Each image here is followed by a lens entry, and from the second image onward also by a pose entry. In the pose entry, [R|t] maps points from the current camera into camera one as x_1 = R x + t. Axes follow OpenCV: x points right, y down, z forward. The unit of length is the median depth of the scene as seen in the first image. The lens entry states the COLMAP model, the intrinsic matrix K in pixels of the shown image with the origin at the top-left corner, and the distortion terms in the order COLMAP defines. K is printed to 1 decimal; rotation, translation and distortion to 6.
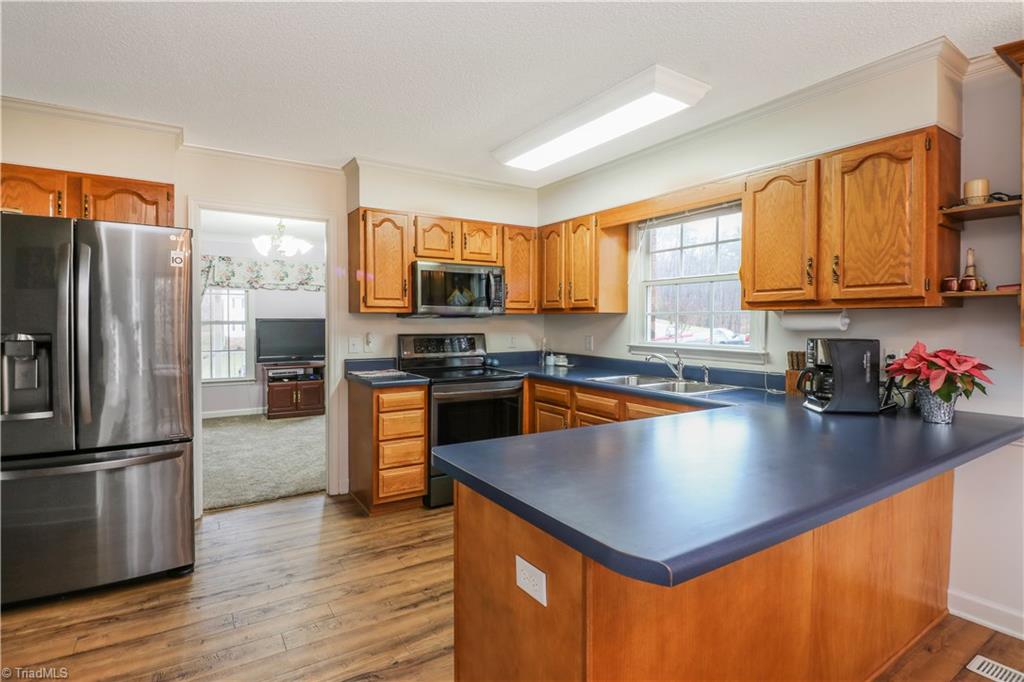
lens RADIAL K [[486.7, 0, 510.0], [0, 486.7, 325.3], [0, 0, 1]] dist [-0.000284, -0.000055]
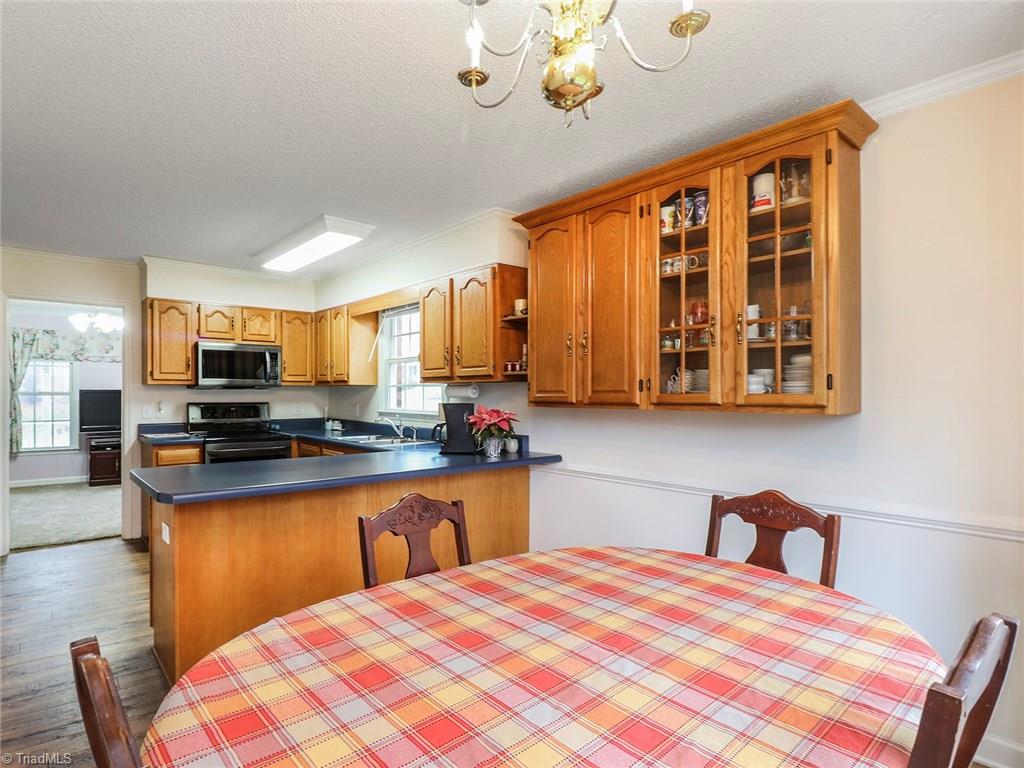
lens RADIAL K [[533.8, 0, 442.5], [0, 533.8, 389.9], [0, 0, 1]] dist [-0.014883, -0.000412]
pose [[0.997042, 0.001220, 0.076850, 0.299573], [-0.000040, 0.999882, -0.015359, 0.007067], [-0.076860, 0.015311, 0.996924, -0.344749]]
